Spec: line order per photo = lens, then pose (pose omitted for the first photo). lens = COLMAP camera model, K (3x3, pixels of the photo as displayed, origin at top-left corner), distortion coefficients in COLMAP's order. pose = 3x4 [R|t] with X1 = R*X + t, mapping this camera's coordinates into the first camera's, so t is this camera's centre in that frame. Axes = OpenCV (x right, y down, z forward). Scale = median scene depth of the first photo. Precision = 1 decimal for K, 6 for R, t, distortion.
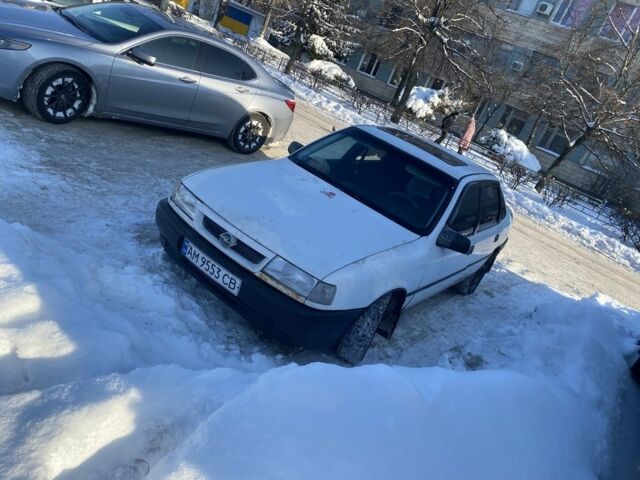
lens RADIAL K [[492.2, 0, 320.0], [0, 492.2, 240.0], [0, 0, 1]] dist [0.003949, 0.007801]
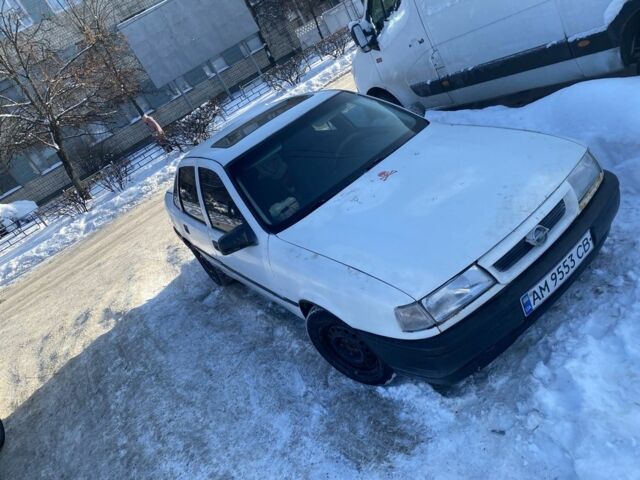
lens RADIAL K [[492.2, 0, 320.0], [0, 492.2, 240.0], [0, 0, 1]] dist [0.003949, 0.007801]
pose [[0.124464, -0.801874, 0.584386, -0.149093], [0.804960, 0.425956, 0.413038, -0.126694], [-0.580127, 0.418999, 0.698493, 0.150347]]
